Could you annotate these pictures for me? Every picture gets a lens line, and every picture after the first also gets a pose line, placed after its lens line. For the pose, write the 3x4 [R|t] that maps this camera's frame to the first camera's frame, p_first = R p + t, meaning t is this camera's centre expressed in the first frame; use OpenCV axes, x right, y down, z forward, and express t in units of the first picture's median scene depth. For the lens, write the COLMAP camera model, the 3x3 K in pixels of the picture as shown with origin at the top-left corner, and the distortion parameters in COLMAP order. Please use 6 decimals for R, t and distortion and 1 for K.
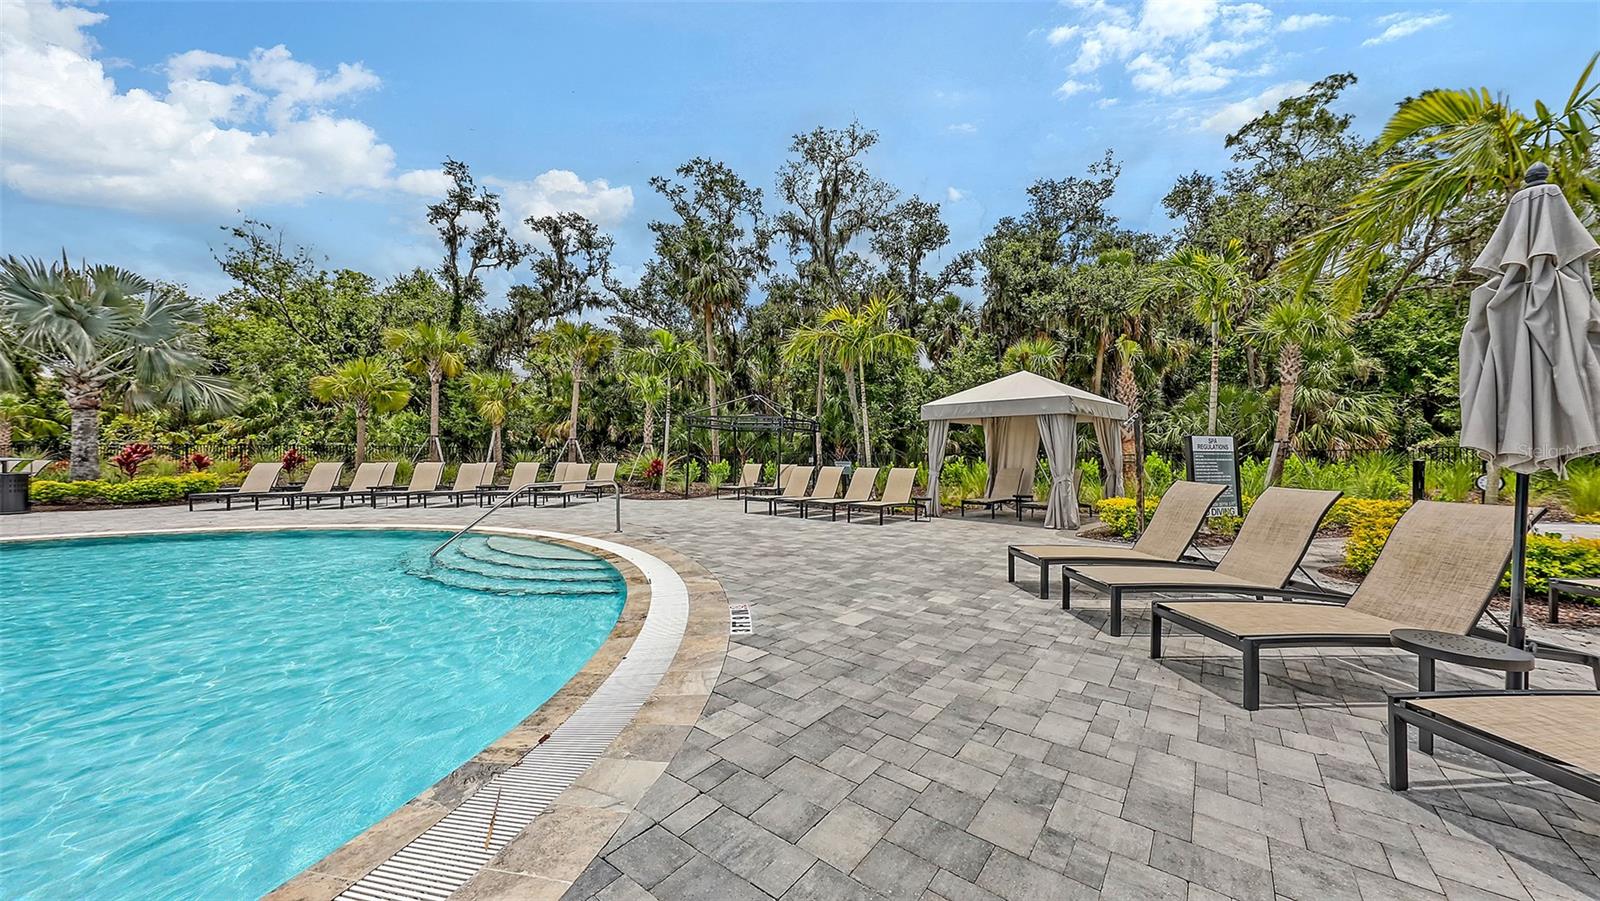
lens RADIAL K [[561.3, 0, 800.1], [0, 561.3, 453.6], [0, 0, 1]] dist [-0.001776, -0.000261]
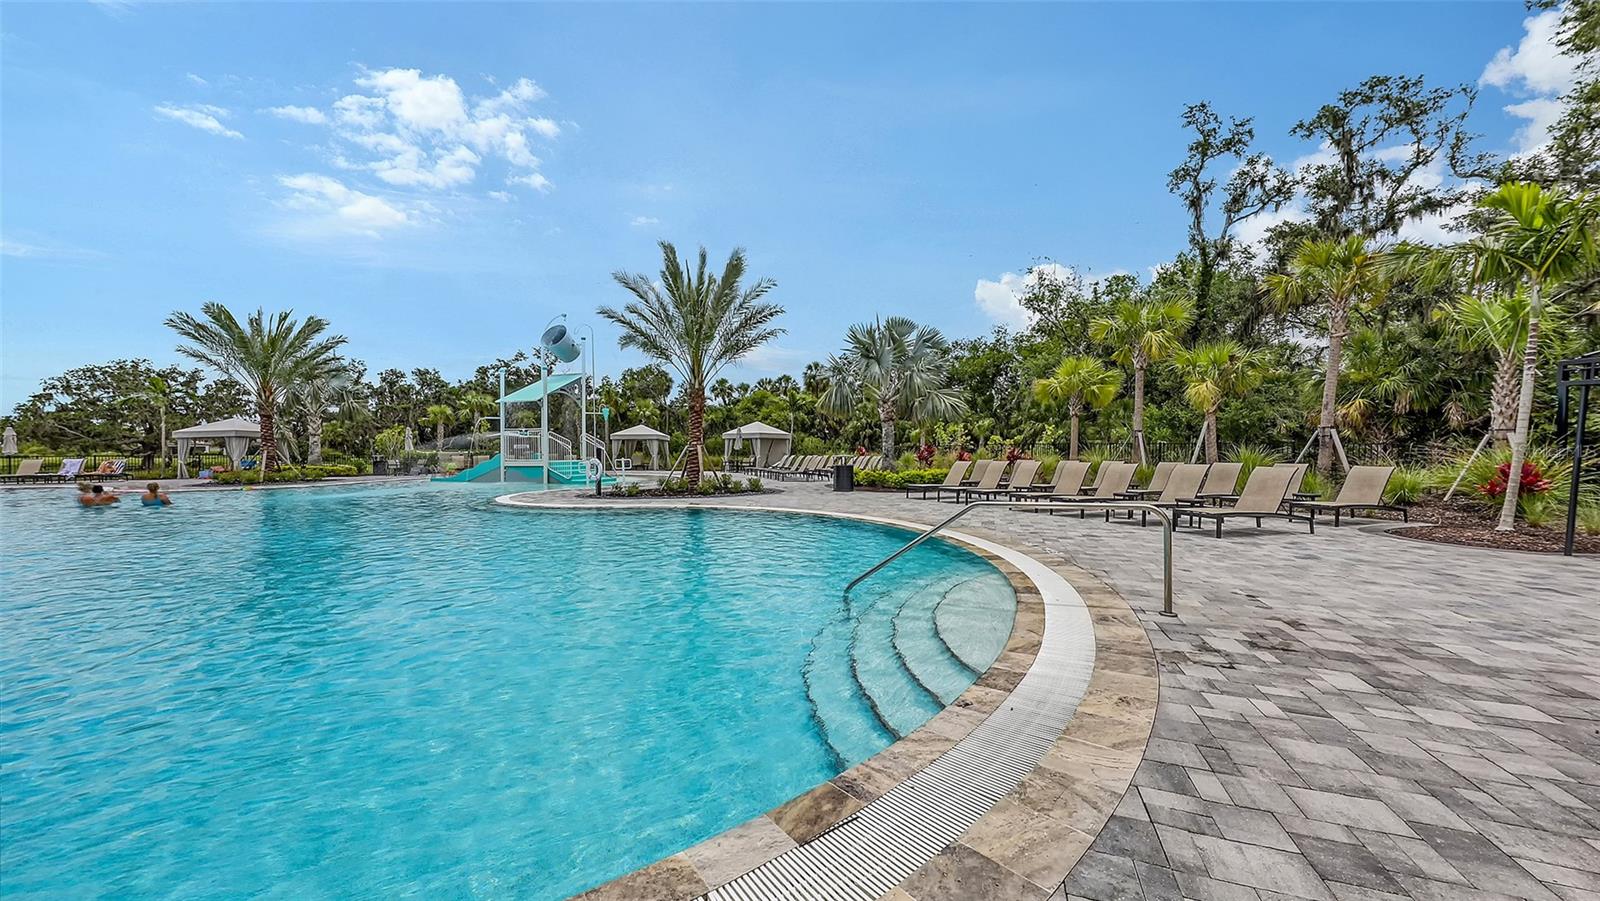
lens RADIAL K [[561.3, 0, 799.3], [0, 561.3, 464.6], [0, 0, 1]] dist [-0.001776, -0.000261]
pose [[0.319574, 0.018193, -0.947387, 0.005147], [0.005042, 0.999769, 0.020899, 0.000349], [0.947548, -0.011455, 0.319408, 0.149720]]
